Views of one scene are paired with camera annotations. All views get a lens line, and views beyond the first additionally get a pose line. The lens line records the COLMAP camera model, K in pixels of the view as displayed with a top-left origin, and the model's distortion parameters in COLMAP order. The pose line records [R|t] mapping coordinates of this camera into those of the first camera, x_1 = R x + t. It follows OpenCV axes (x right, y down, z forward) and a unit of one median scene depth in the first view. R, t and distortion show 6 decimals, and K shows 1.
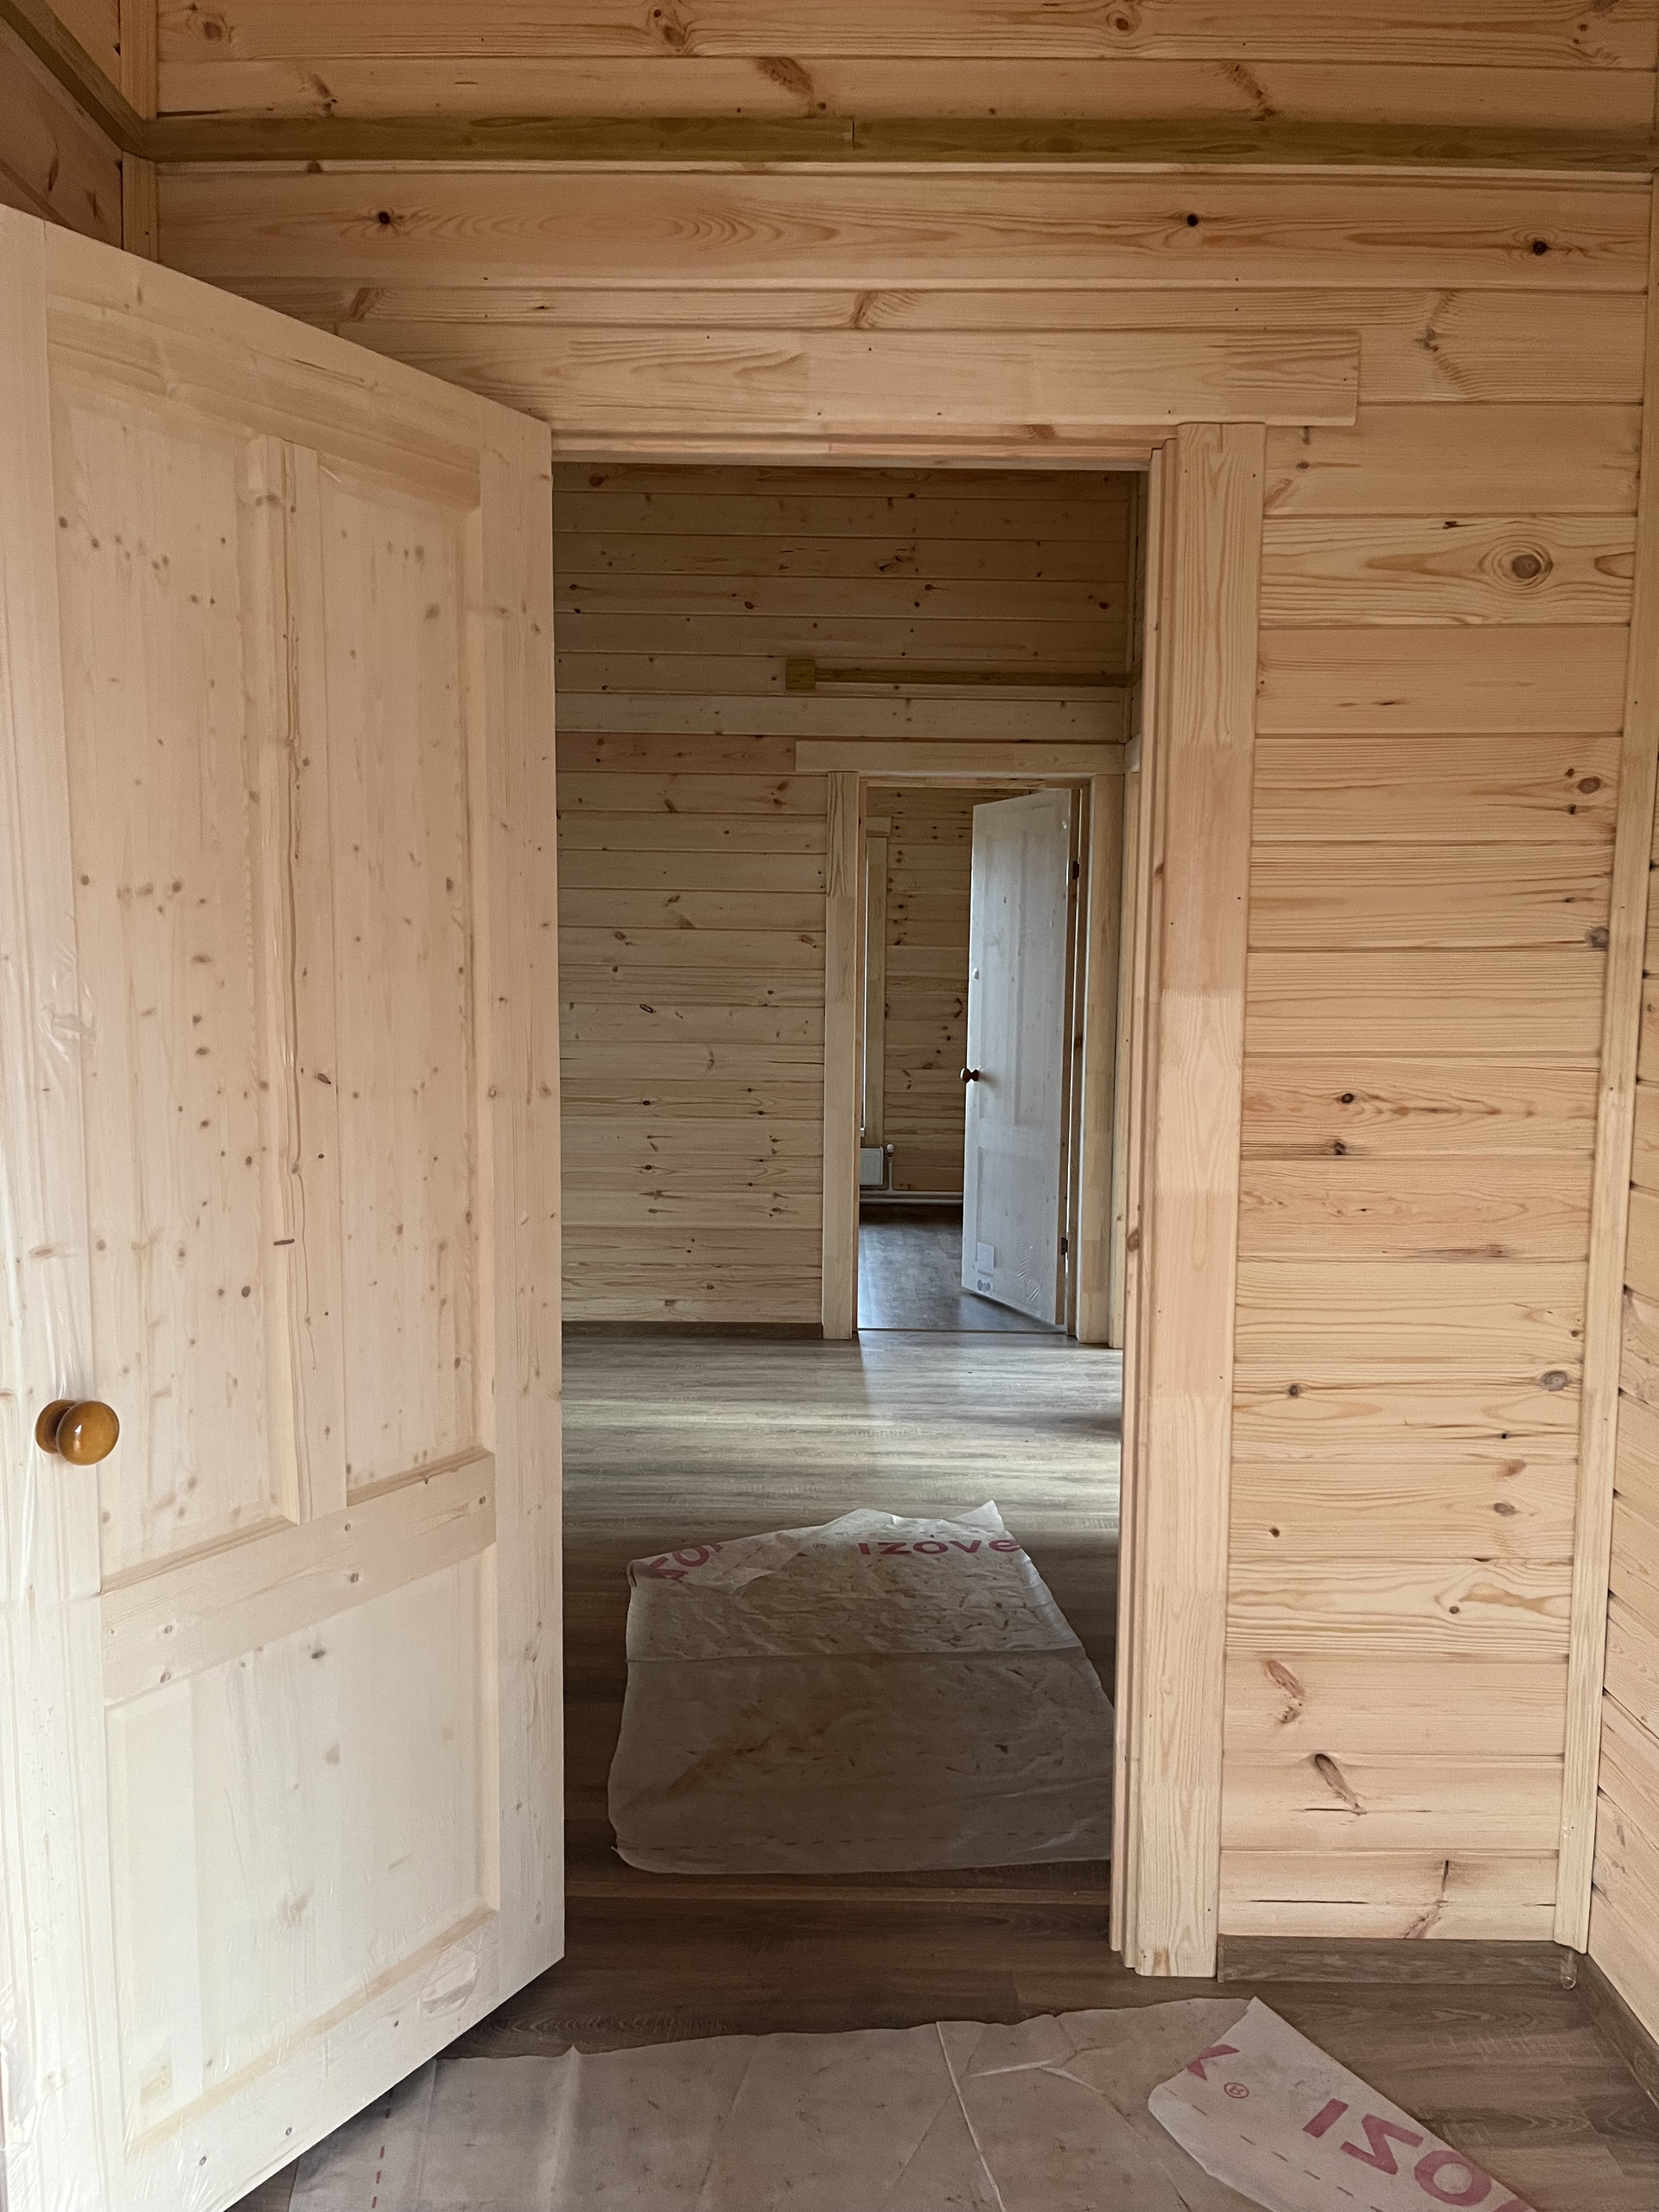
lens RADIAL K [[1681.6, 0, 829.5], [0, 1681.6, 1106.0], [0, 0, 1]] dist [0.081800, -0.106262]
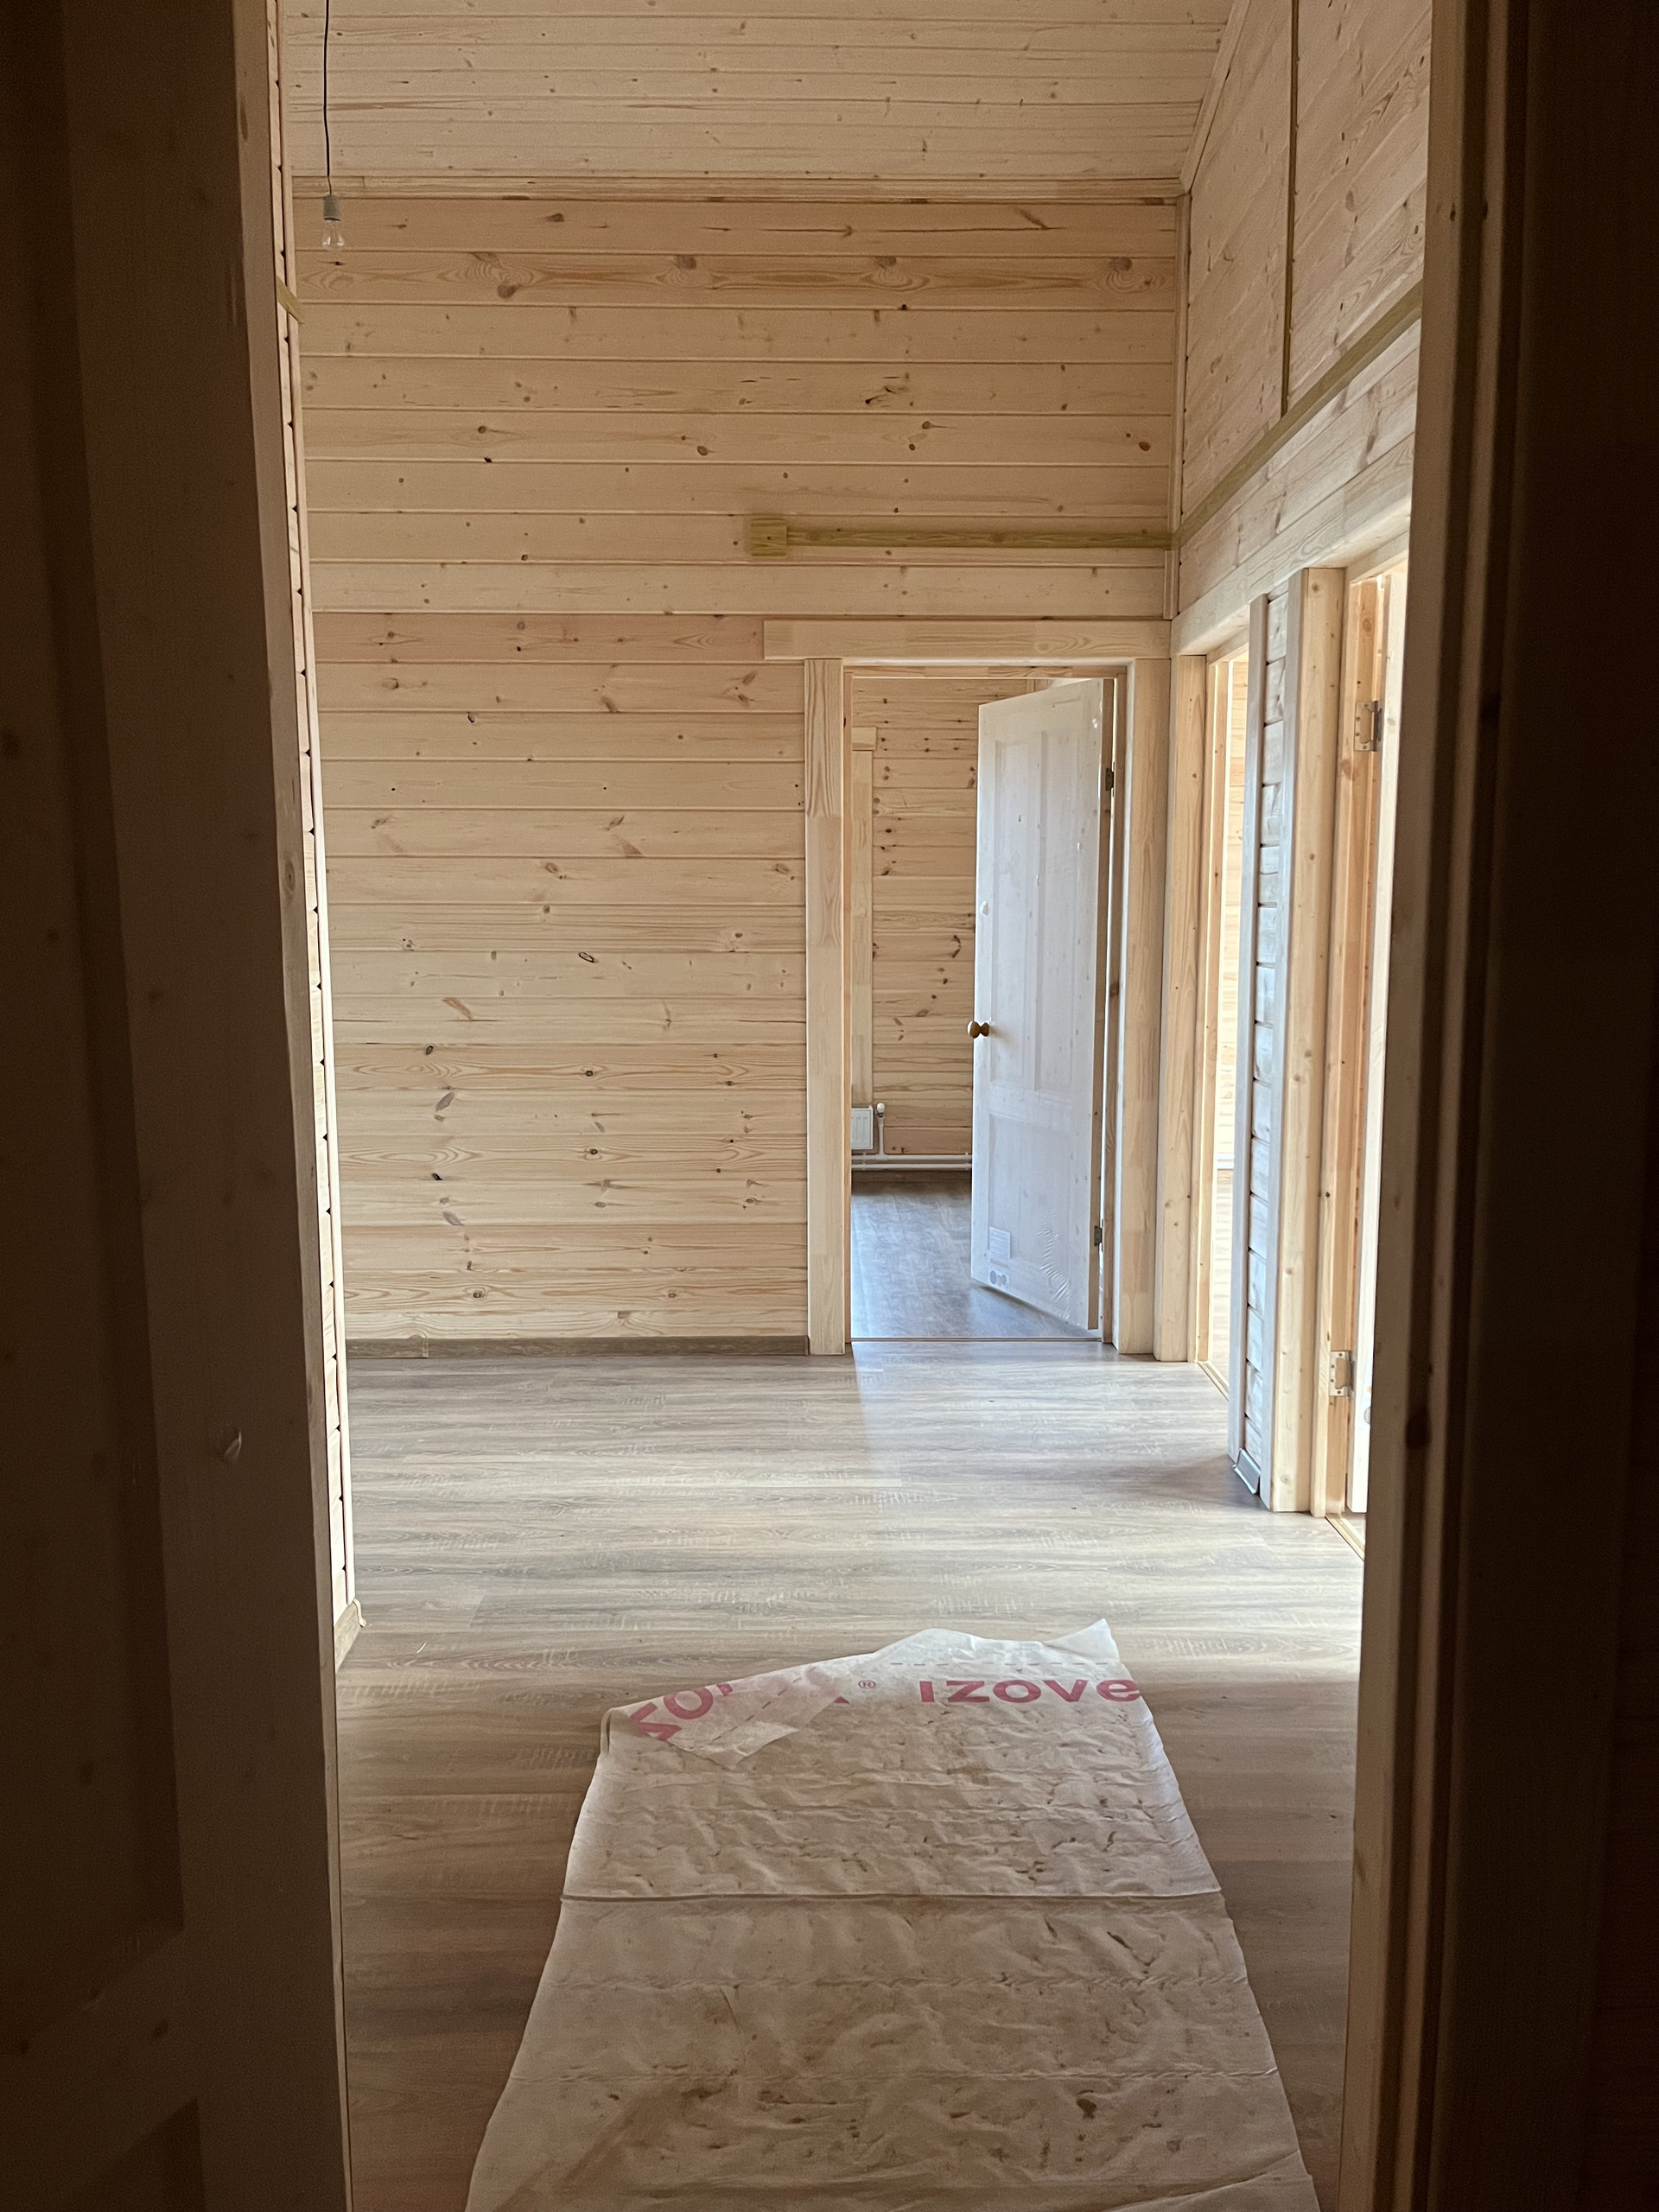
lens RADIAL K [[1681.6, 0, 829.5], [0, 1681.6, 1106.0], [0, 0, 1]] dist [0.081800, -0.106262]
pose [[0.999781, -0.016483, 0.012884, -0.002944], [0.015953, 0.999062, 0.040252, -0.017248], [-0.013535, -0.040038, 0.999106, 0.182568]]
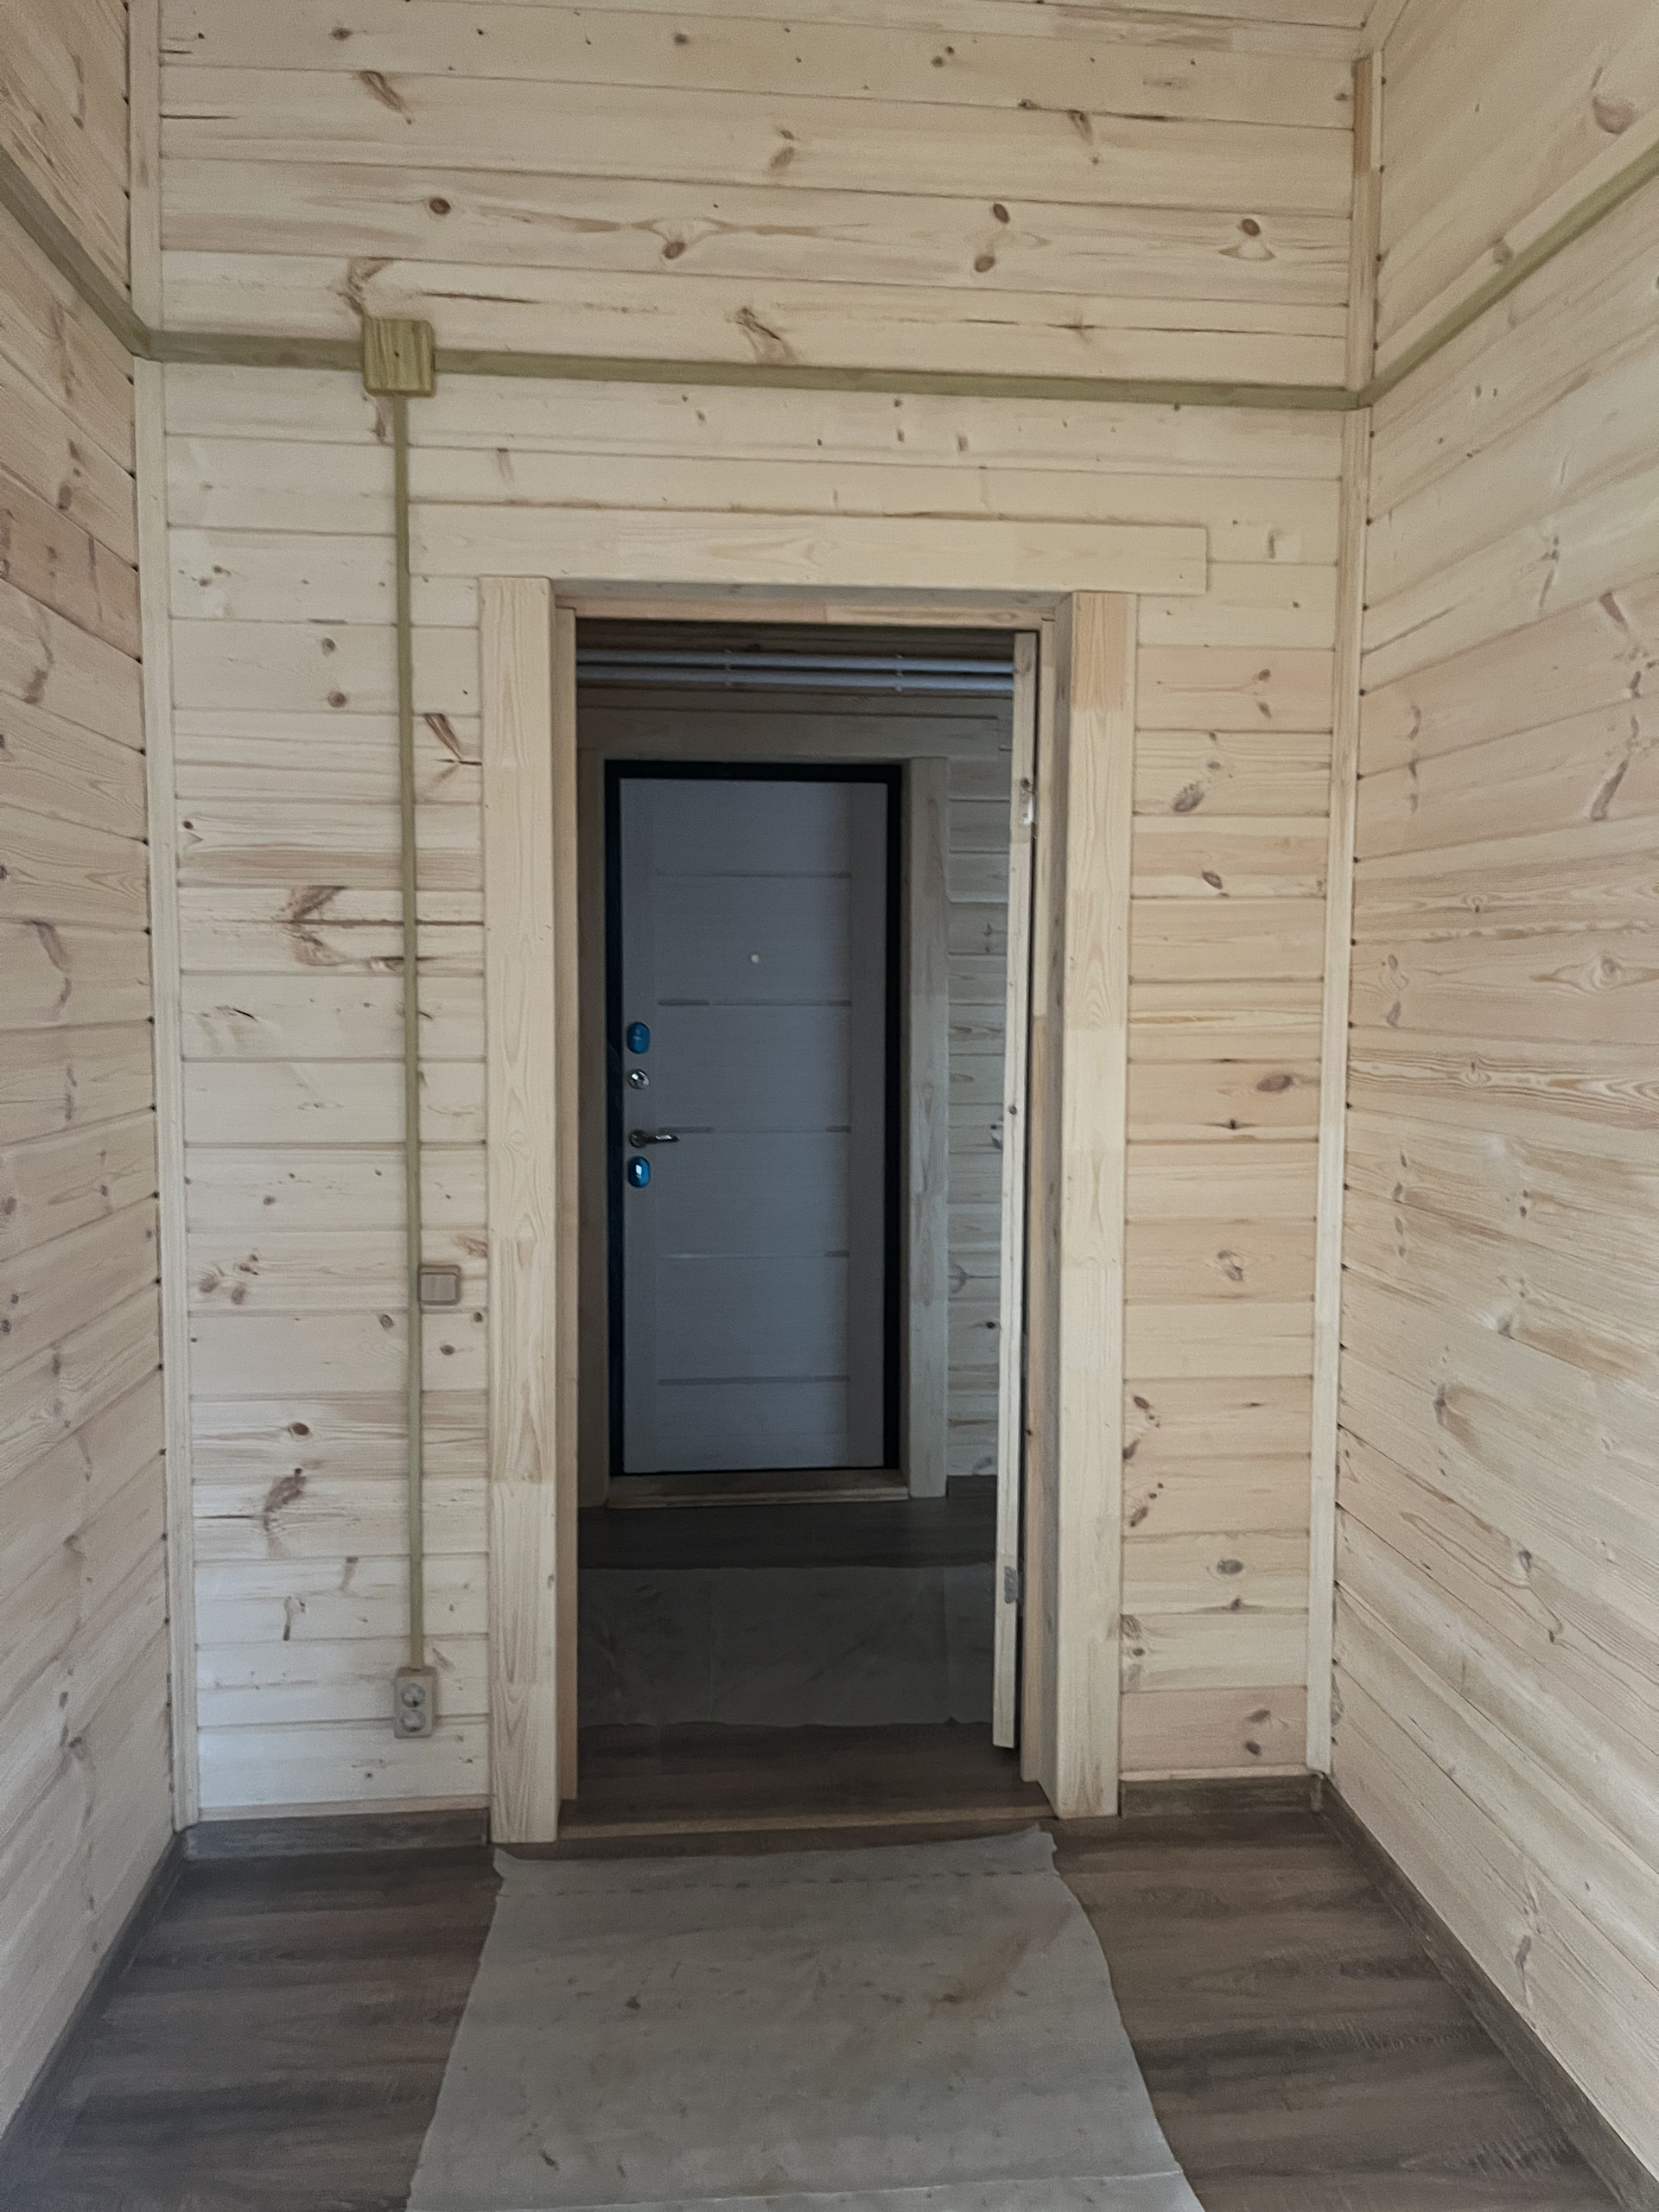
lens RADIAL K [[1681.6, 0, 829.5], [0, 1681.6, 1106.0], [0, 0, 1]] dist [0.081800, -0.106262]
pose [[-0.994474, -0.006940, -0.104758, 0.045077], [-0.024296, 0.985939, 0.165329, -0.082770], [0.102138, 0.166961, -0.980659, 0.865511]]
